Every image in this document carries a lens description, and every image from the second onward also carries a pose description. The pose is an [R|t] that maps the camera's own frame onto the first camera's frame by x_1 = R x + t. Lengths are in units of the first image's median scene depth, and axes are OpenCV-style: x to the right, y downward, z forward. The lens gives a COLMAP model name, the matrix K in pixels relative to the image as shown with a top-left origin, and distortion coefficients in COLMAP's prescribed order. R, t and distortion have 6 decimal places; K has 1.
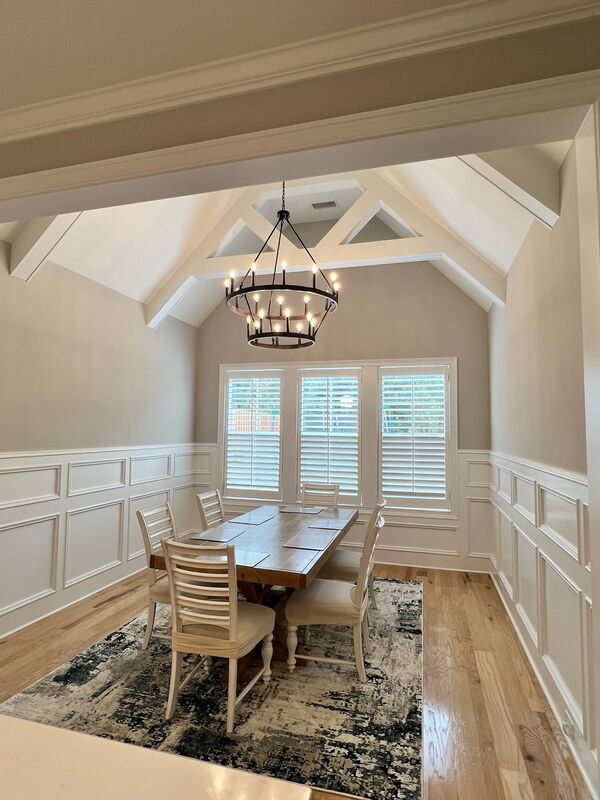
lens RADIAL K [[447.6, 0, 301.5], [0, 447.6, 394.2], [0, 0, 1]] dist [-0.017232, 0.005921]
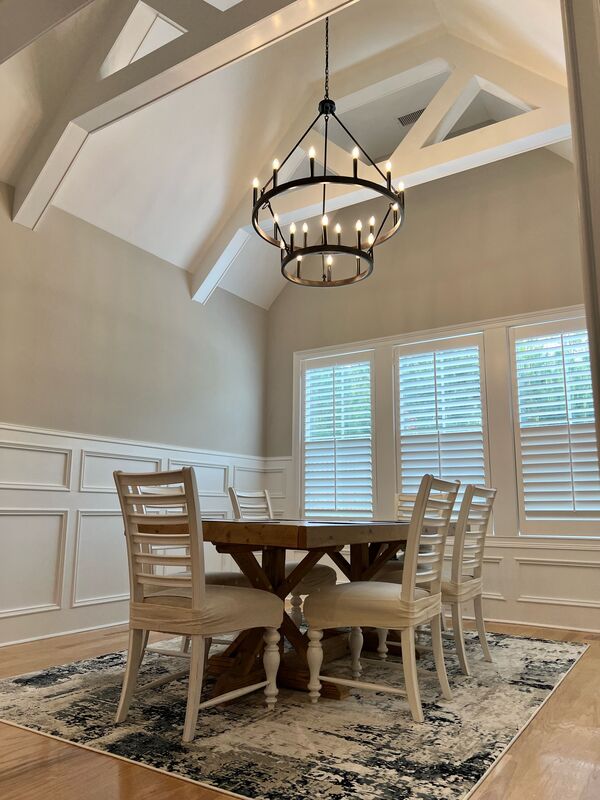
lens RADIAL K [[602.2, 0, 299.5], [0, 602.2, 404.0], [0, 0, 1]] dist [0.025159, -0.036117]
pose [[0.955979, -0.056823, -0.287881, 0.240101], [0.025978, 0.993608, -0.109853, 0.276785], [0.292283, 0.097539, 0.951345, 0.087133]]
